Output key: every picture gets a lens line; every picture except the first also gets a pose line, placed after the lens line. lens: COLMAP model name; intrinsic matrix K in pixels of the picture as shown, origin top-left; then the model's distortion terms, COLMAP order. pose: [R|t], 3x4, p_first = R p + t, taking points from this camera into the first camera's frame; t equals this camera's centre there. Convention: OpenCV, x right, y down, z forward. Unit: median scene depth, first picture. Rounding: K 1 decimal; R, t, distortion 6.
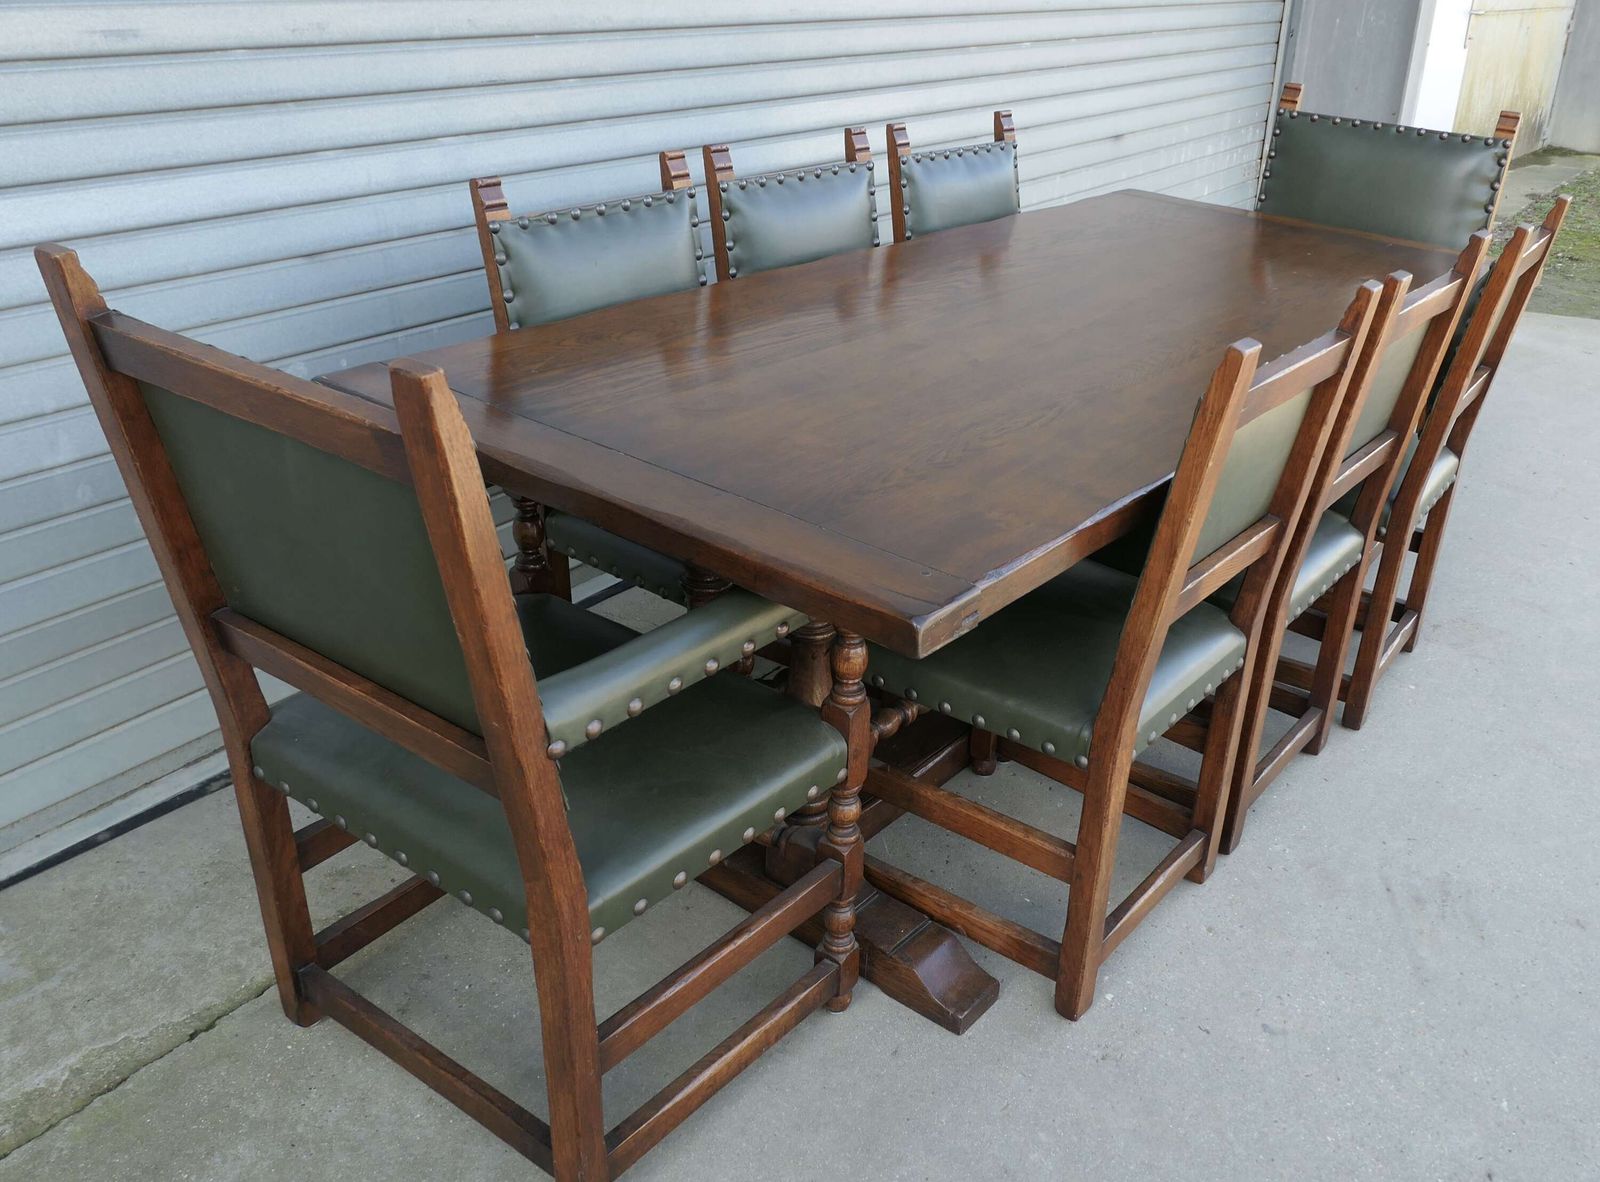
lens RADIAL K [[1382.2, 0, 903.7], [0, 1382.2, 606.1], [0, 0, 1]] dist [-0.029088, 0.011351]
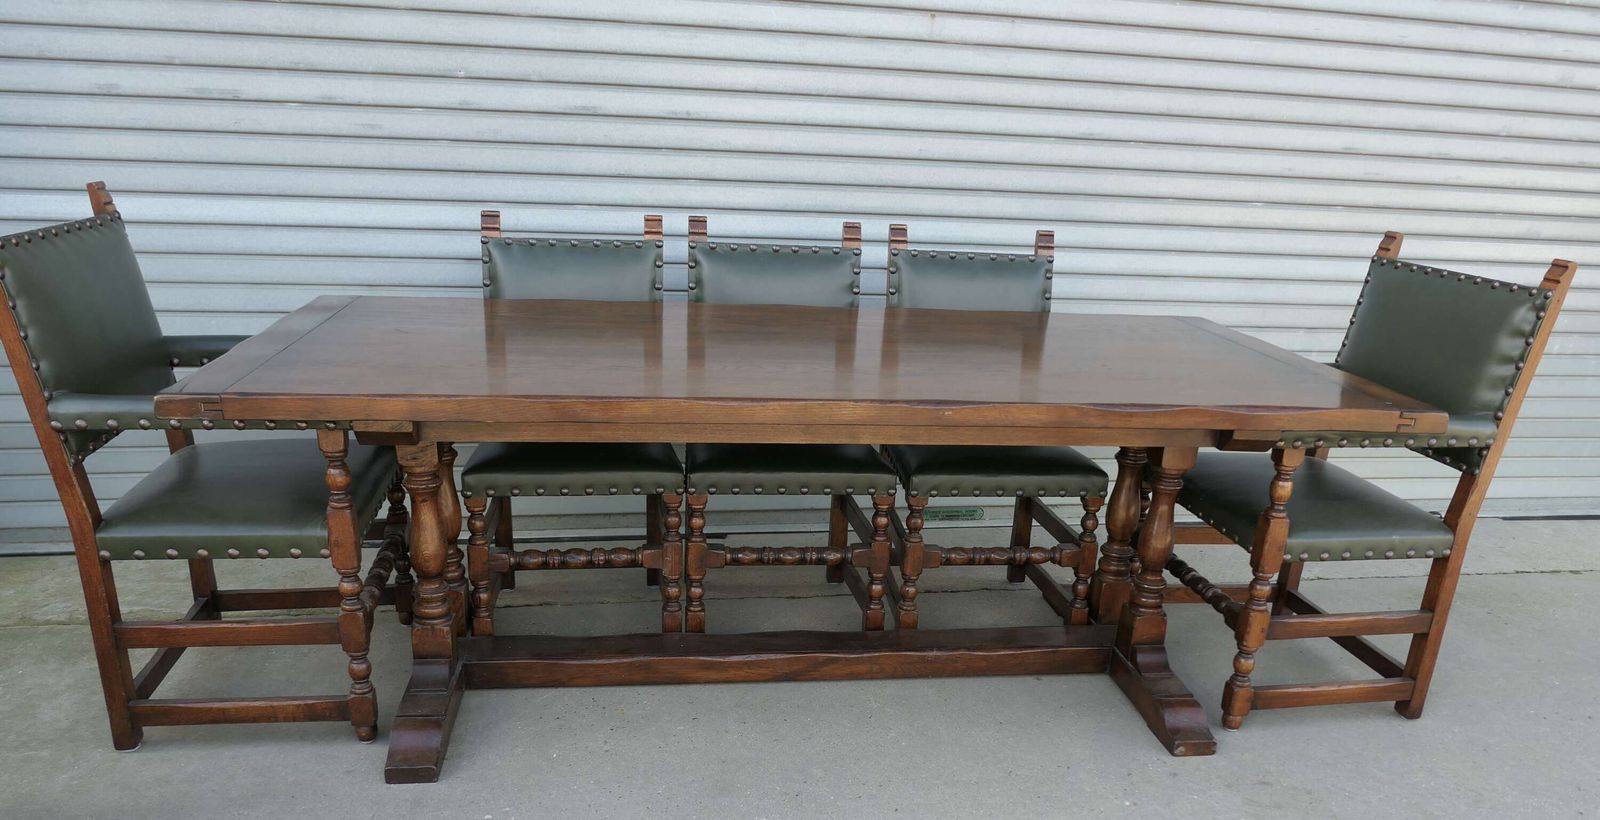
lens RADIAL K [[1128.7, 0, 803.2], [0, 1128.7, 532.1], [0, 0, 1]] dist [-0.029159, 0.003886]
pose [[0.702854, 0.221097, -0.676101, 0.994239], [-0.326757, 0.944607, -0.030783, -0.030099], [0.631843, 0.242557, 0.736166, 0.350278]]
